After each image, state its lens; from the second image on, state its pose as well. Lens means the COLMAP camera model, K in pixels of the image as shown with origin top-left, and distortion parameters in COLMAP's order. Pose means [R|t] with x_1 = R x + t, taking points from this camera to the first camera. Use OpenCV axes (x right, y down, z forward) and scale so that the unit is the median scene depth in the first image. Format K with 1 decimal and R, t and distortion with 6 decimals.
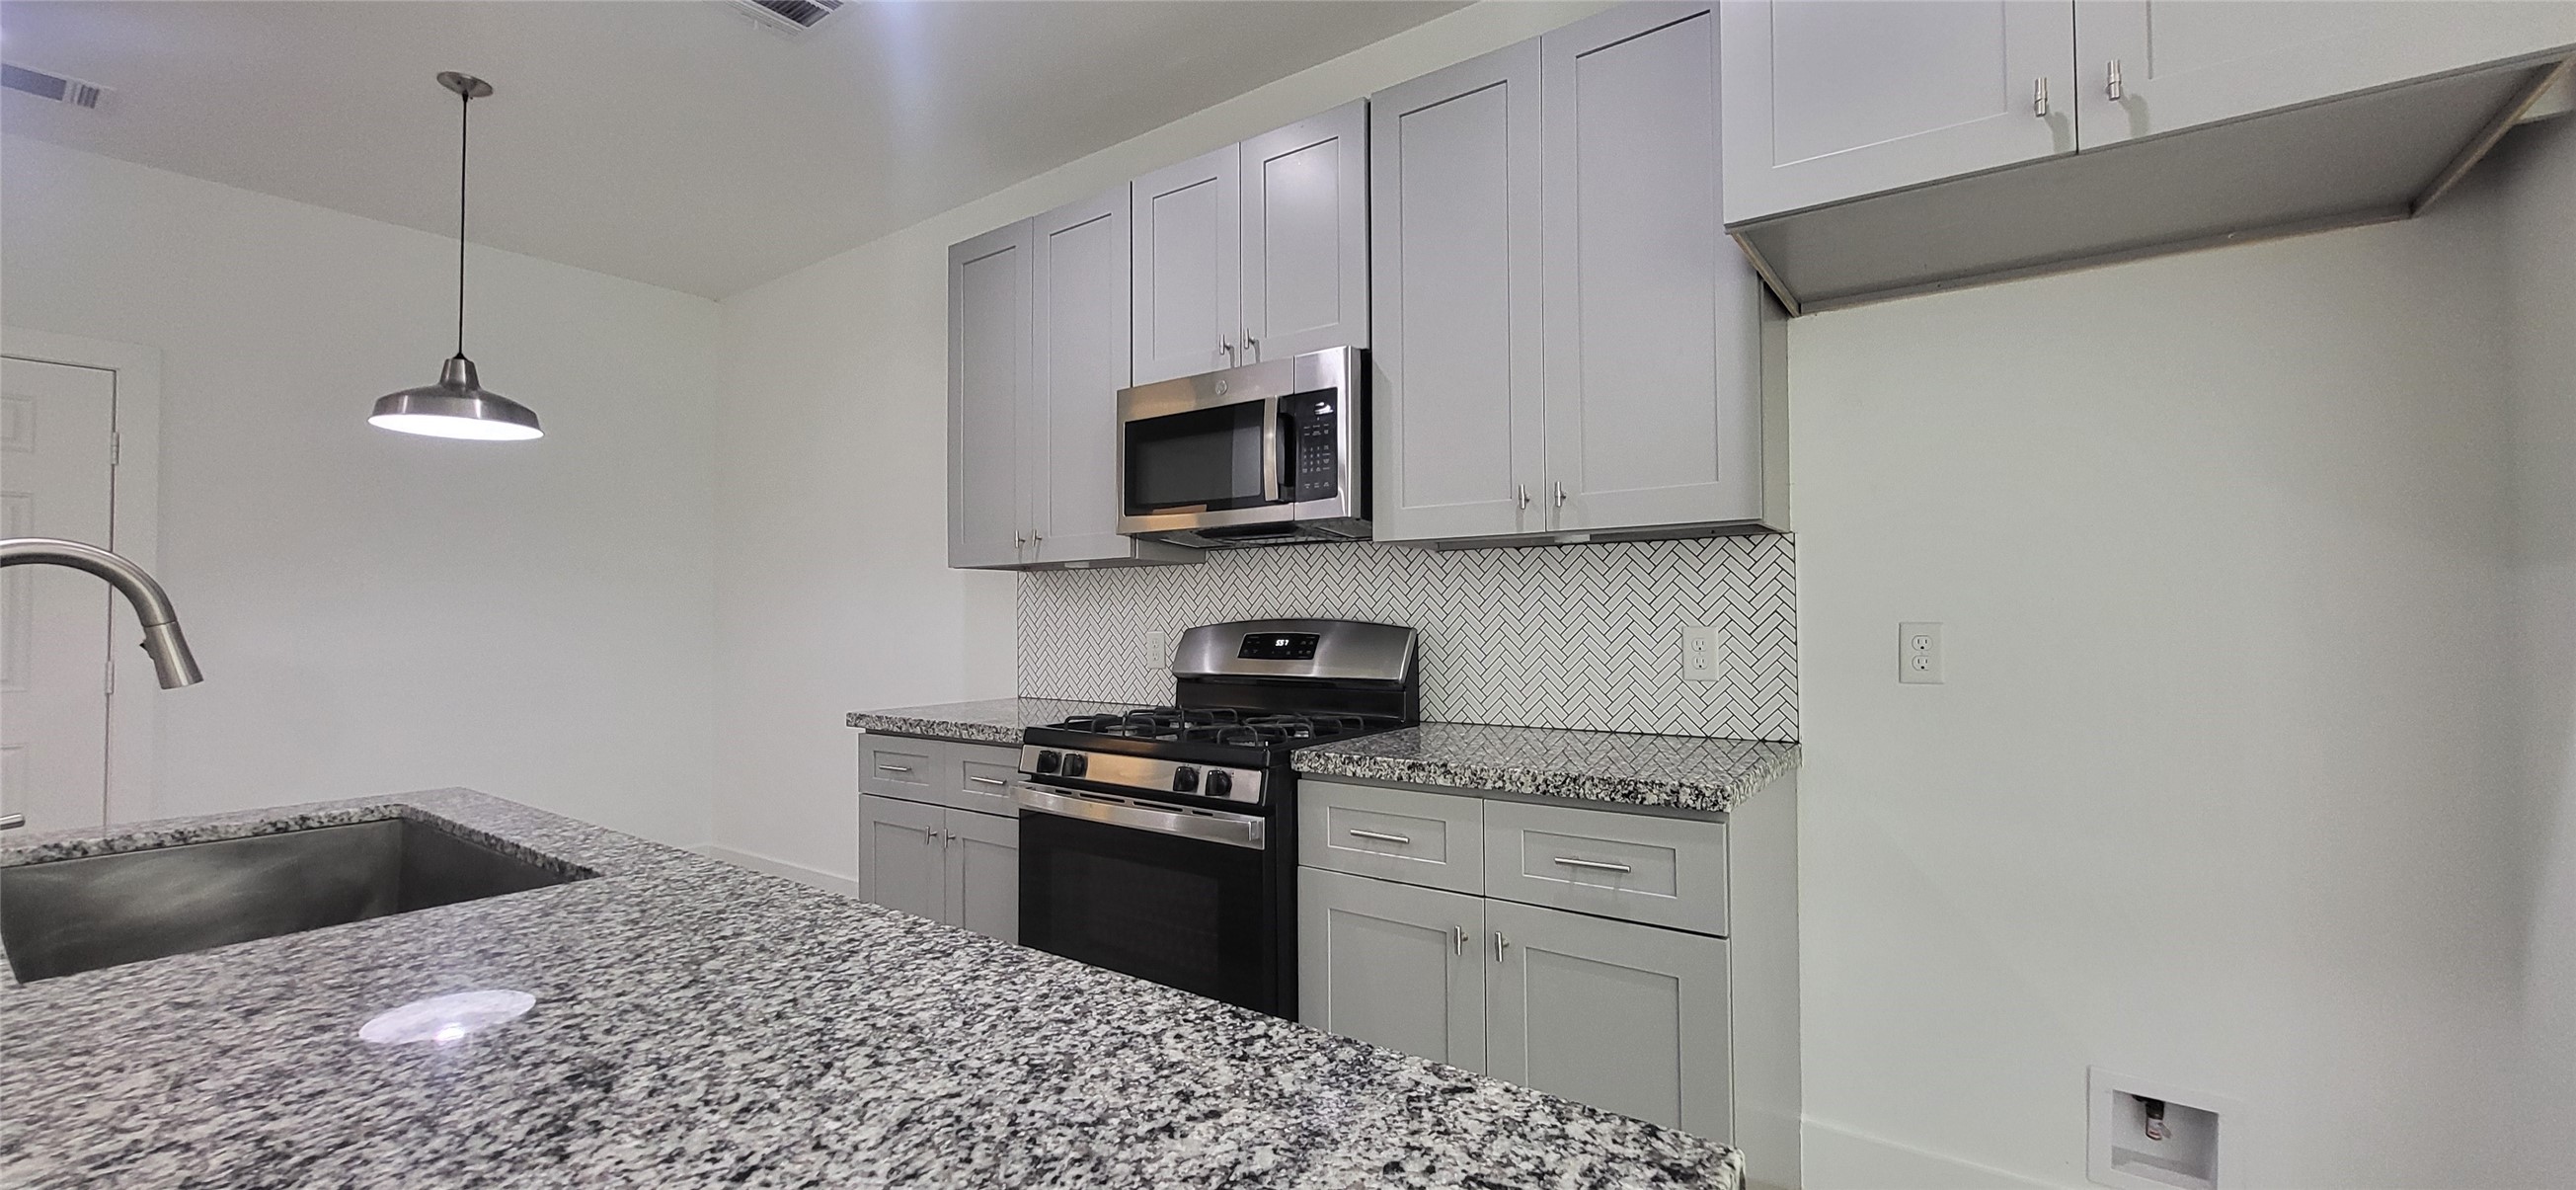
lens RADIAL K [[1026.0, 0, 1246.2], [0, 1026.0, 589.7], [0, 0, 1]] dist [-0.001333, -0.000177]
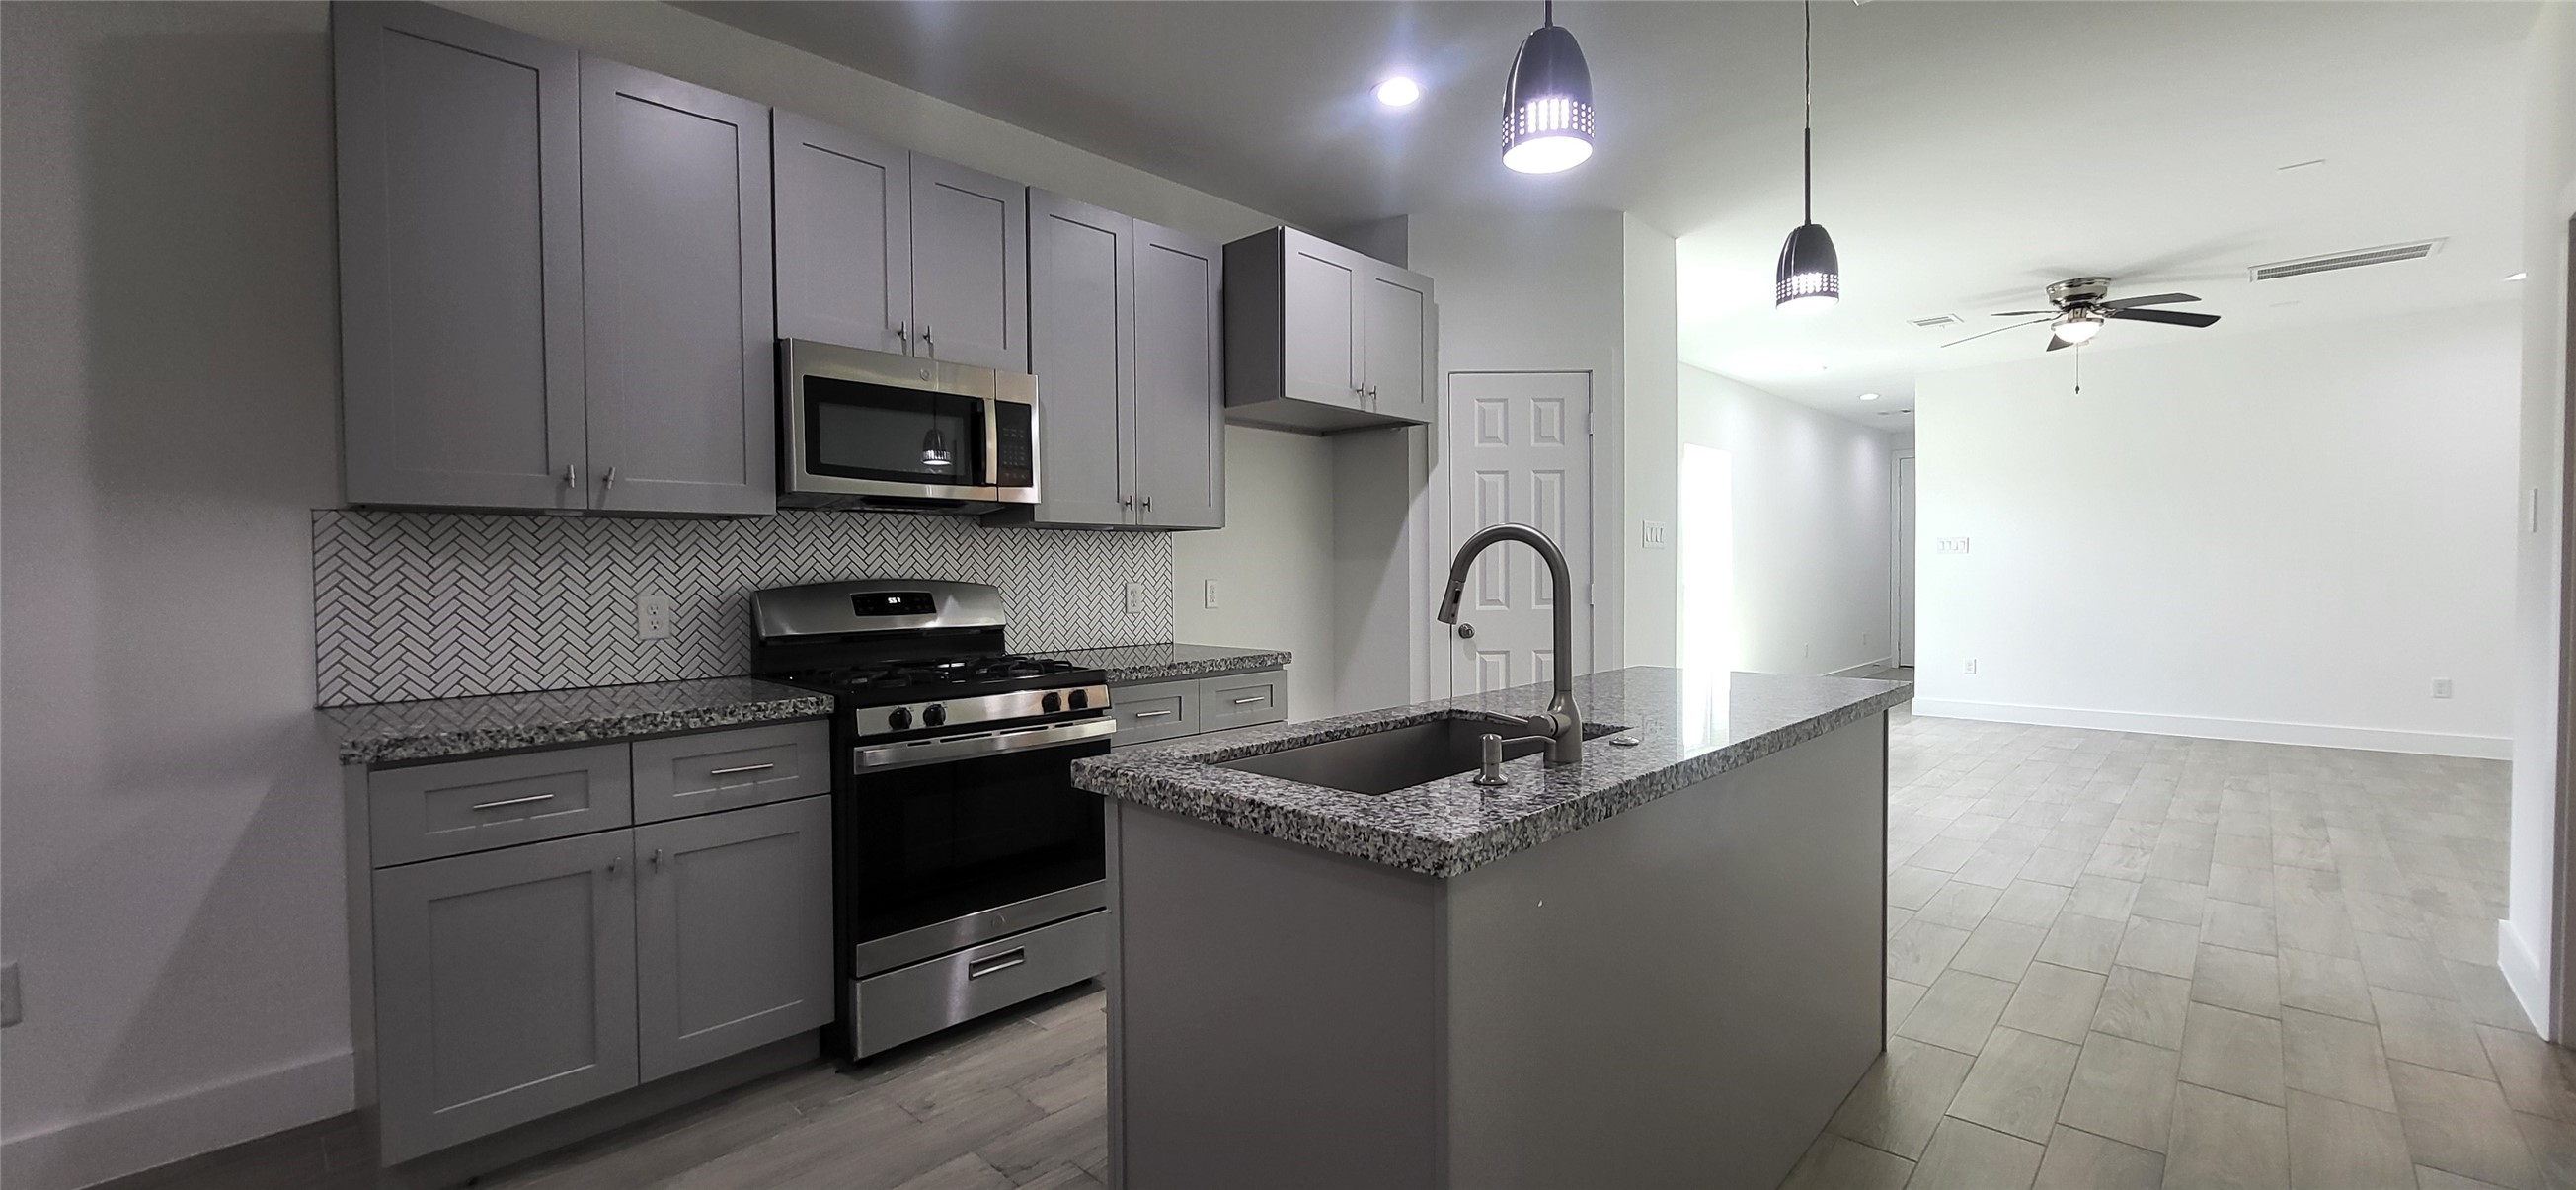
lens RADIAL K [[1022.4, 0, 1282.7], [0, 1022.4, 591.9], [0, 0, 1]] dist [-0.001478, 0.000250]
pose [[0.108901, -0.011584, 0.993985, -1.013889], [-0.014868, 0.999801, 0.013280, 0.020786], [-0.993941, -0.016224, 0.108707, 0.454582]]
